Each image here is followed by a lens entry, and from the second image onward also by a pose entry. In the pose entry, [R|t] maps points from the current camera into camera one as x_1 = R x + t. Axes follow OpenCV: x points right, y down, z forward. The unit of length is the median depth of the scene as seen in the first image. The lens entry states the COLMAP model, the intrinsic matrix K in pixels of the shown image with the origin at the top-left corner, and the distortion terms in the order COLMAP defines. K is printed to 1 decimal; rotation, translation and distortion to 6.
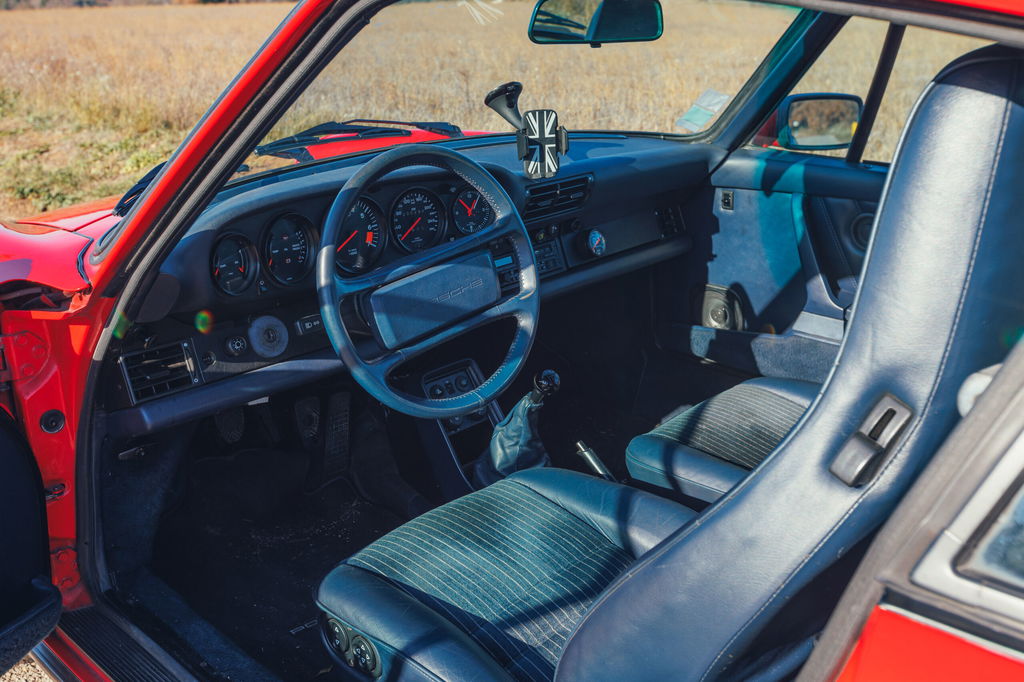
lens RADIAL K [[925.3, 0, 512.0], [0, 925.3, 341.0], [0, 0, 1]] dist [-0.004061, -0.015841]
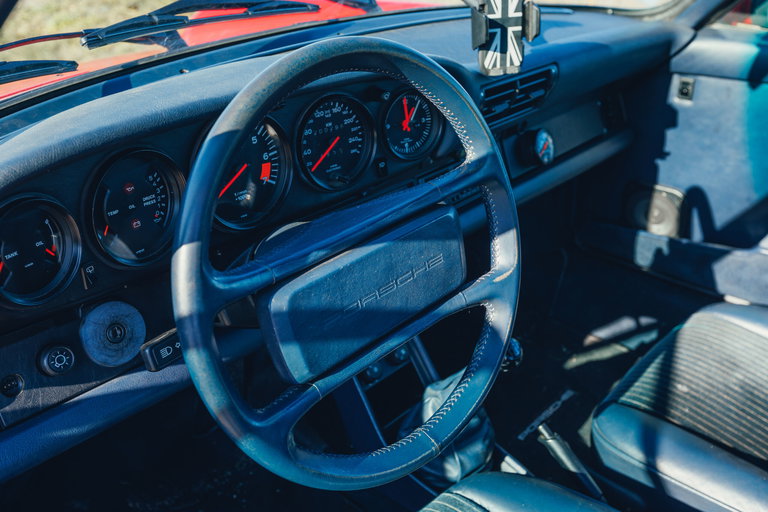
lens RADIAL K [[694.0, 0, 384.0], [0, 694.0, 256.0], [0, 0, 1]] dist [-0.004061, -0.015841]
pose [[0.999946, 0.007335, 0.007351, -0.064398], [-0.008291, 0.990131, 0.139899, -0.111561], [-0.006252, -0.139952, 0.990139, 0.443871]]
